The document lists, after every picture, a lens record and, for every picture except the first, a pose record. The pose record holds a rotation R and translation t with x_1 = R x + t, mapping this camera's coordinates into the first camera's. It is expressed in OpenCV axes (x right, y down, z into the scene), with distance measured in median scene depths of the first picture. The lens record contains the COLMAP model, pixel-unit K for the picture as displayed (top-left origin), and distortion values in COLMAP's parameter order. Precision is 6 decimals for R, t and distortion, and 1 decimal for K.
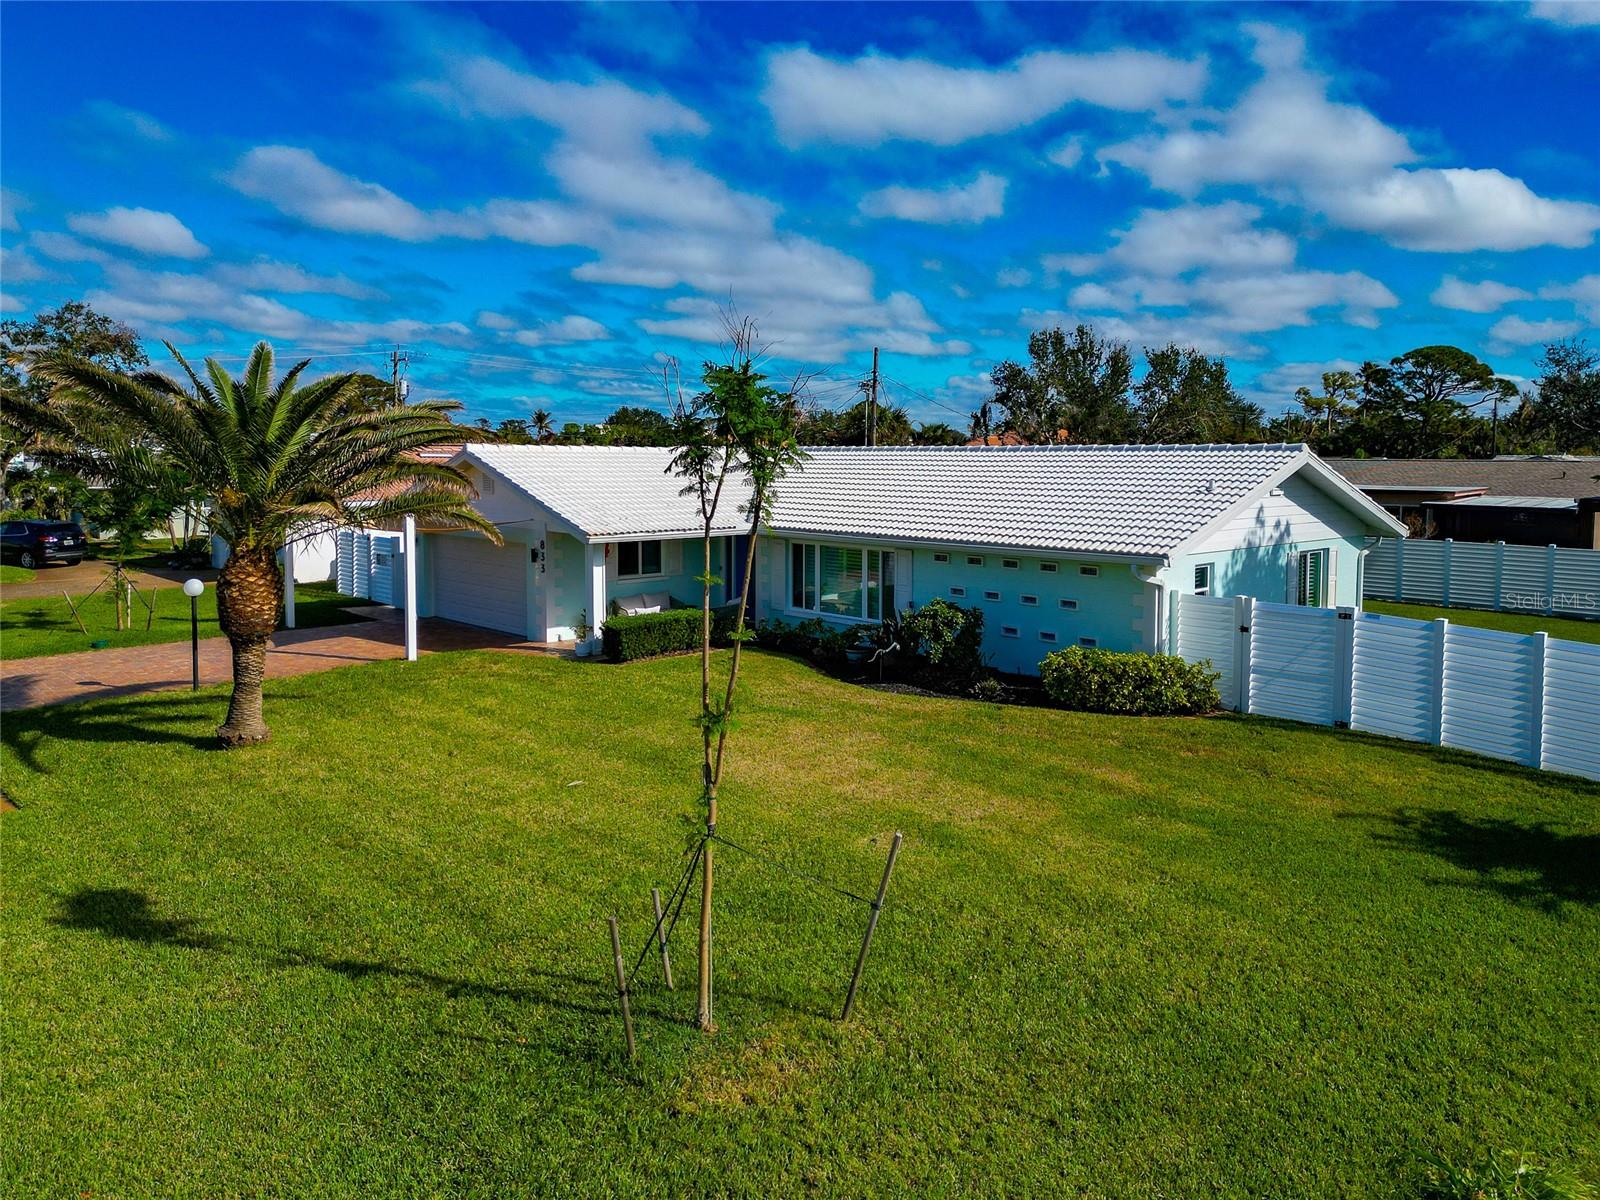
lens RADIAL K [[1144.5, 0, 800.0], [0, 1144.5, 600.0], [0, 0, 1]] dist [0.061867, -0.053152]
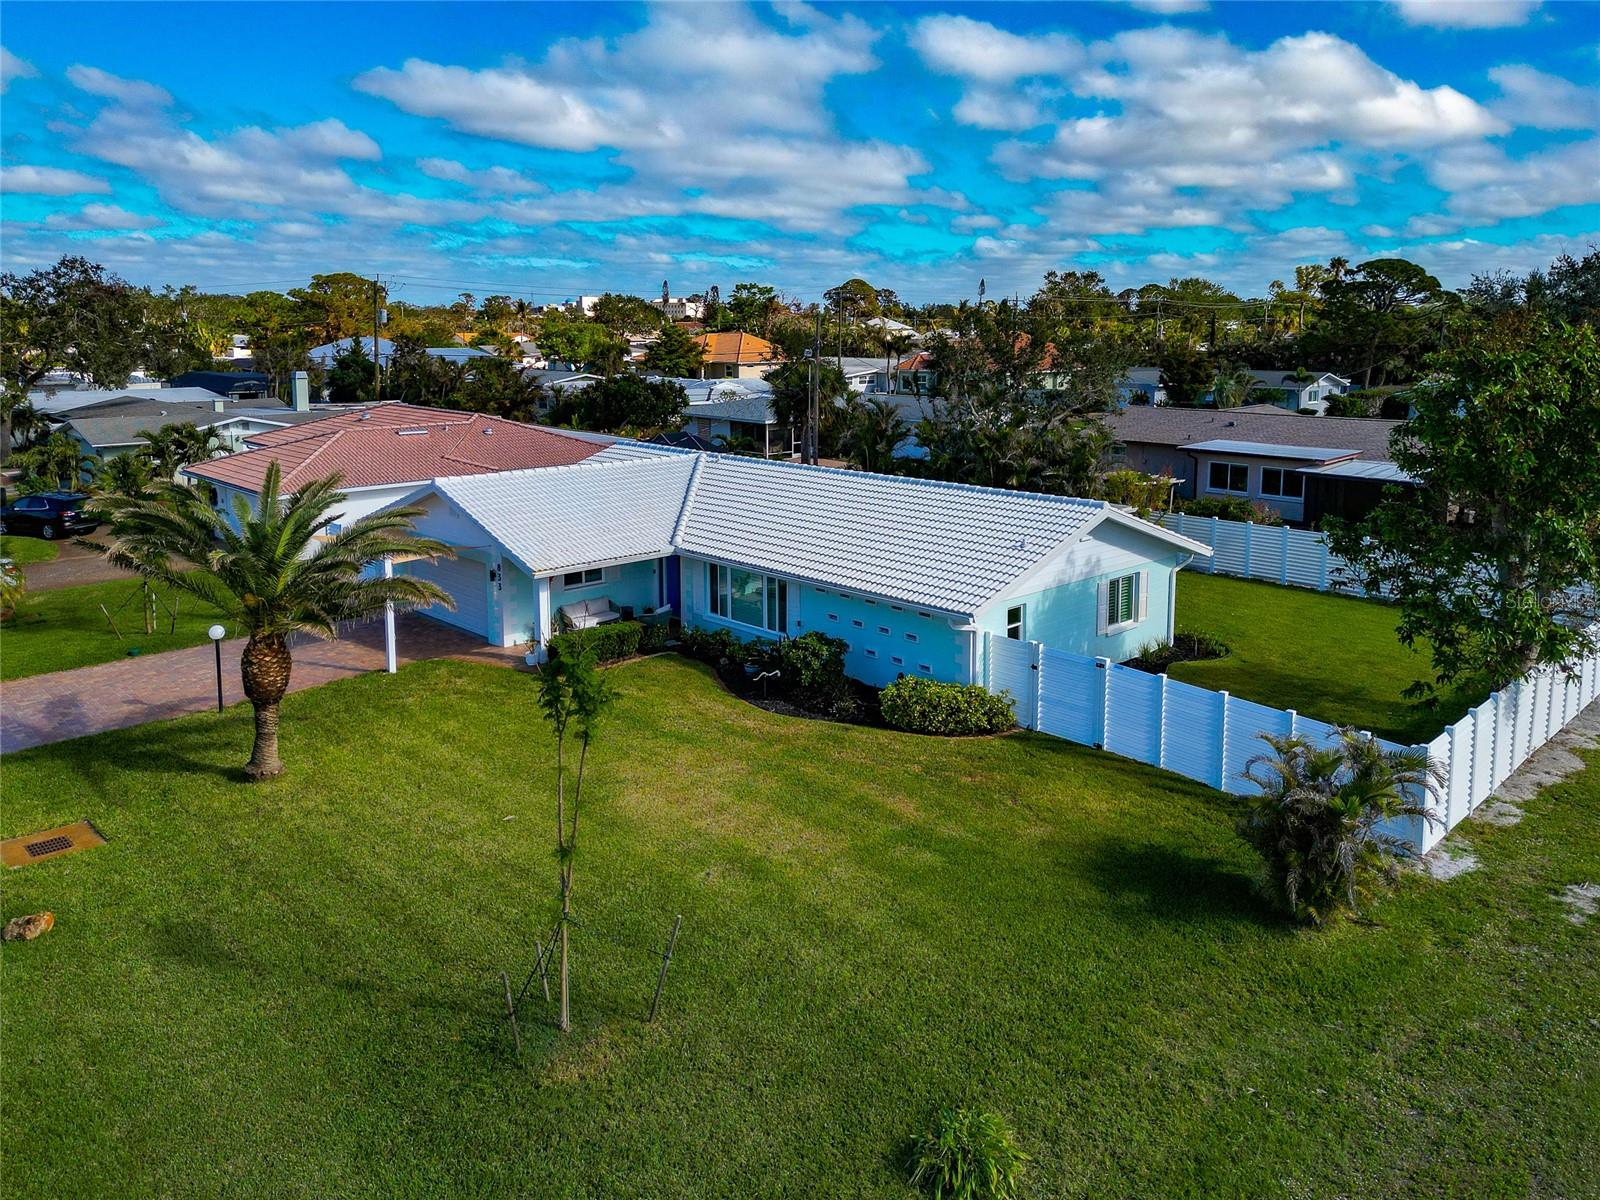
lens RADIAL K [[1152.7, 0, 799.2], [0, 1152.7, 540.0], [0, 0, 1]] dist [0.052530, -0.037341]
pose [[0.999952, -0.008216, 0.005379, 0.134961], [0.007905, 0.998435, 0.055371, -0.225868], [-0.005825, -0.055326, 0.998451, -0.340017]]
